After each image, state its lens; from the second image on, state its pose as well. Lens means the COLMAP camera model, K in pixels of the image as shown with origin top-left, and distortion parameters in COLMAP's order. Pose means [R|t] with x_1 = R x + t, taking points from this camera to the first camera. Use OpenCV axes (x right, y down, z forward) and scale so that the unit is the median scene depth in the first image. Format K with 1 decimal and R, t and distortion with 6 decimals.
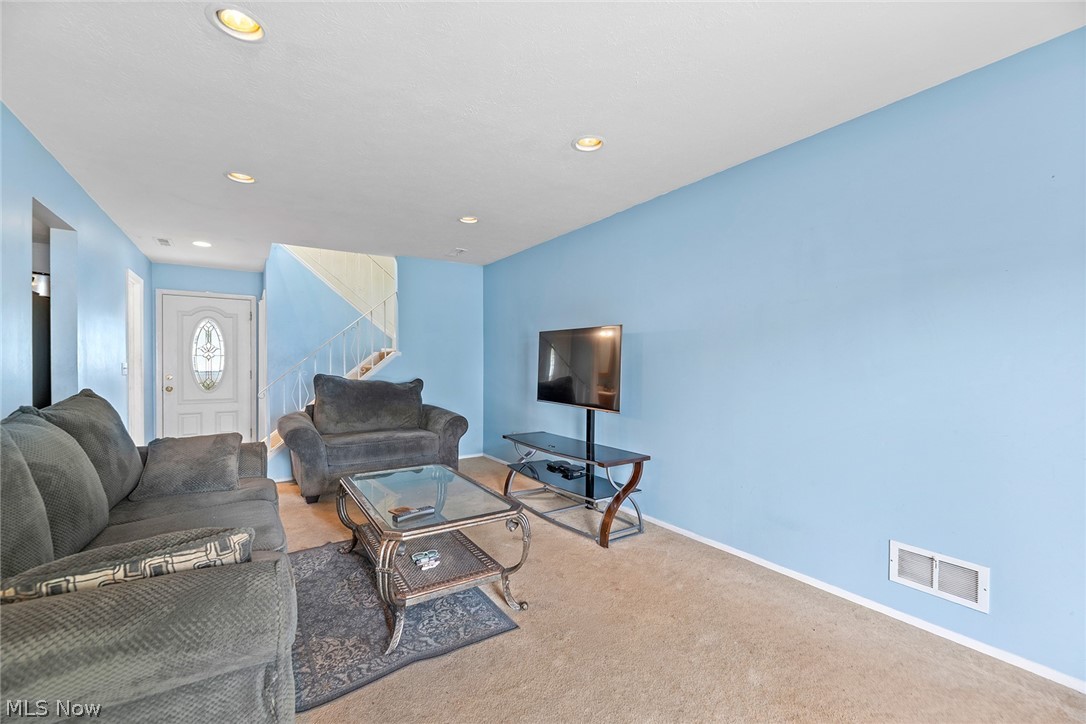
lens RADIAL K [[443.8, 0, 548.0], [0, 443.8, 368.8], [0, 0, 1]] dist [-0.001521, 0.000193]
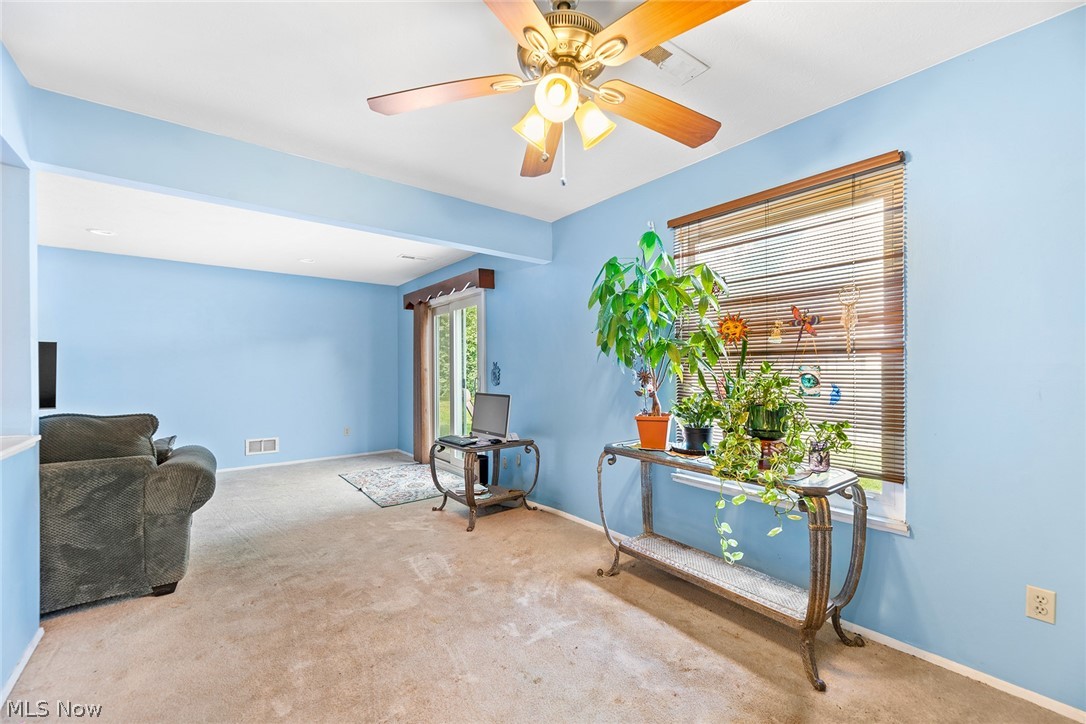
lens RADIAL K [[443.8, 0, 544.3], [0, 443.8, 367.6], [0, 0, 1]] dist [-0.001521, 0.000193]
pose [[-0.074089, 0.000862, 0.997251, -2.032801], [0.014486, 0.999895, 0.000212, 0.007451], [-0.997146, 0.014461, -0.074094, -0.547557]]
